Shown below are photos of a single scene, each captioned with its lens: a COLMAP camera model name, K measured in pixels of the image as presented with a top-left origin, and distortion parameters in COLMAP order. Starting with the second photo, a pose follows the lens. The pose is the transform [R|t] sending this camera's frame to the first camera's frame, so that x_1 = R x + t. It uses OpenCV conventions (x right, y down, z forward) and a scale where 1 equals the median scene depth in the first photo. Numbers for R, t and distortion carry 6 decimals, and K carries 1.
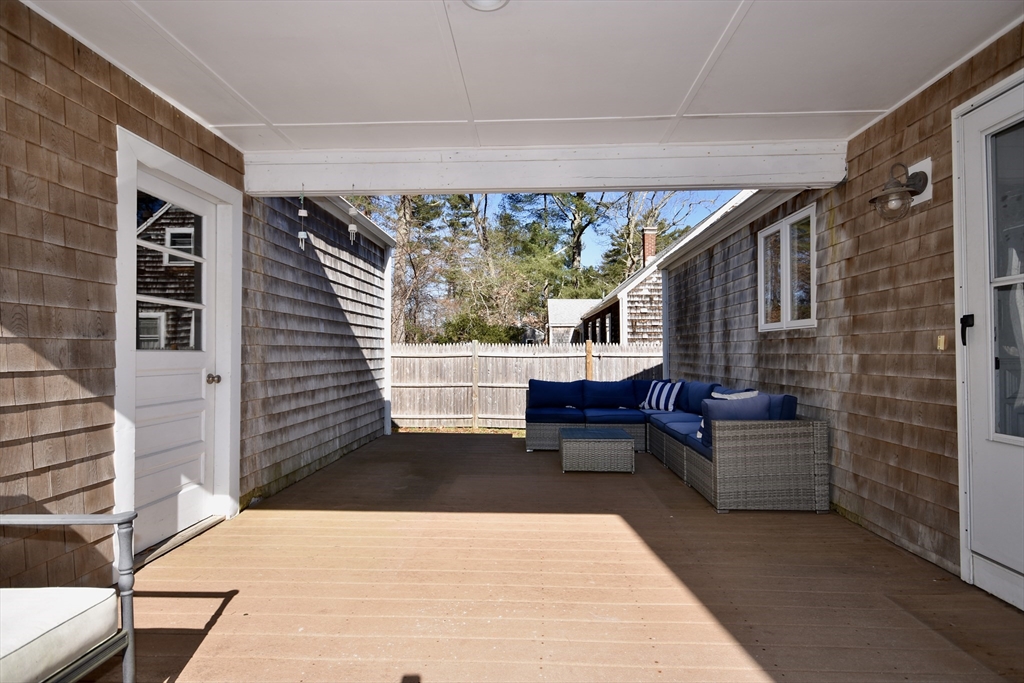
lens RADIAL K [[502.8, 0, 512.1], [0, 502.8, 343.7], [0, 0, 1]] dist [0.014064, -0.001115]
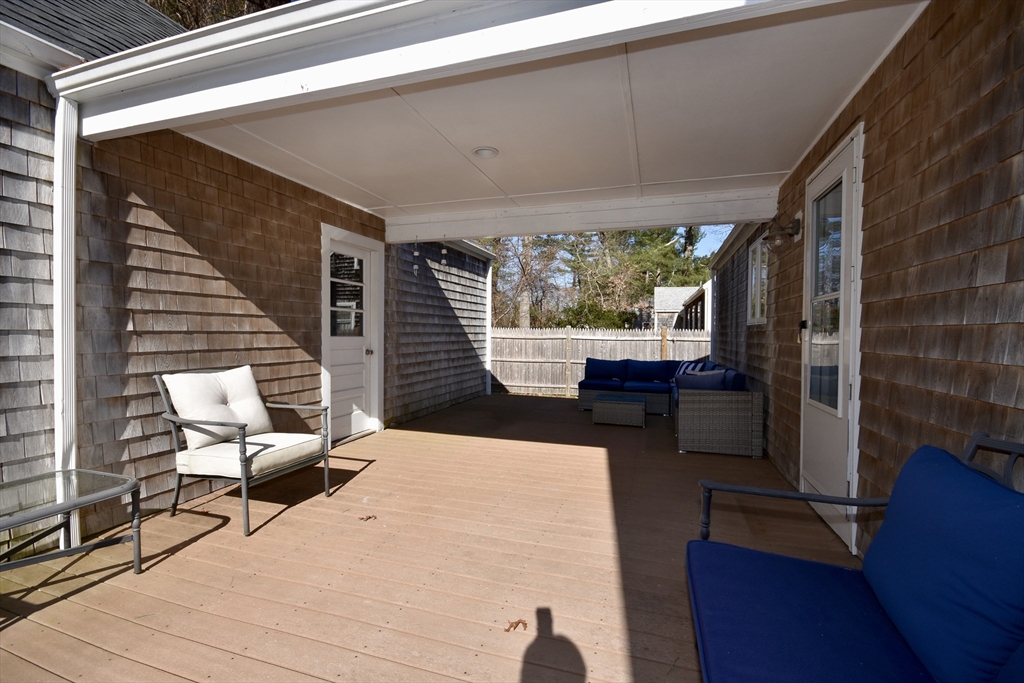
lens RADIAL K [[450.8, 0, 514.4], [0, 450.8, 343.5], [0, 0, 1]] dist [0.000145, -0.008065]
pose [[0.964212, 0.016653, -0.264608, 0.220243], [-0.006033, 0.999145, 0.040900, -0.019512], [0.265062, -0.037840, 0.963488, -0.266972]]
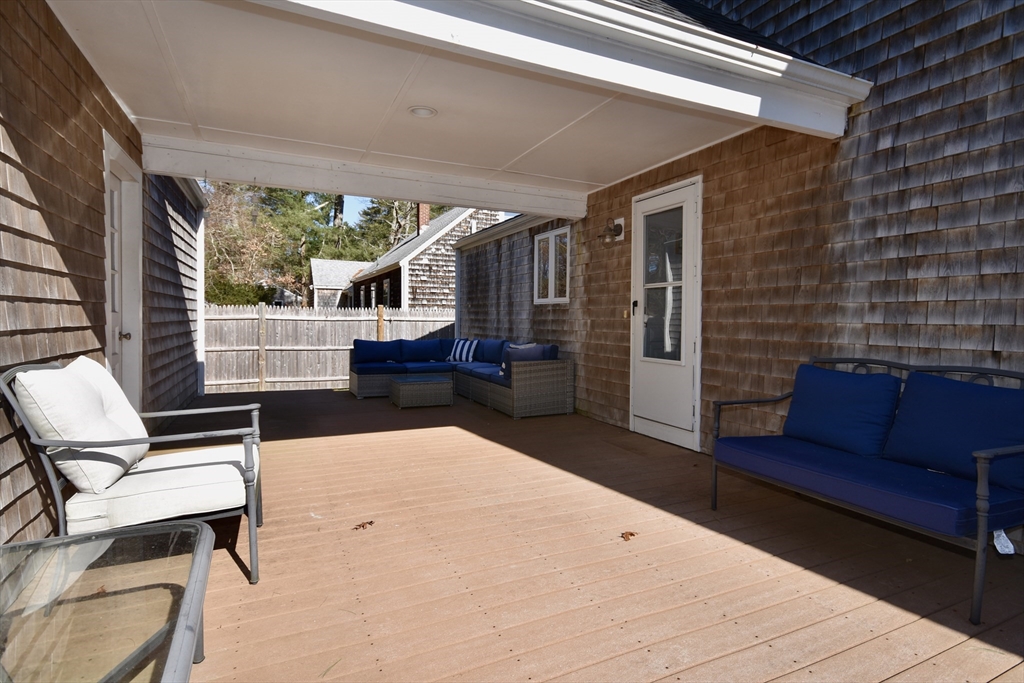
lens RADIAL K [[531.4, 0, 533.9], [0, 531.4, 328.4], [0, 0, 1]] dist [-0.000431, -0.000342]
pose [[0.874280, 0.001681, 0.485420, -0.260982], [-0.020344, 0.999242, 0.033180, -0.004411], [-0.484996, -0.038884, 0.873651, -0.353548]]
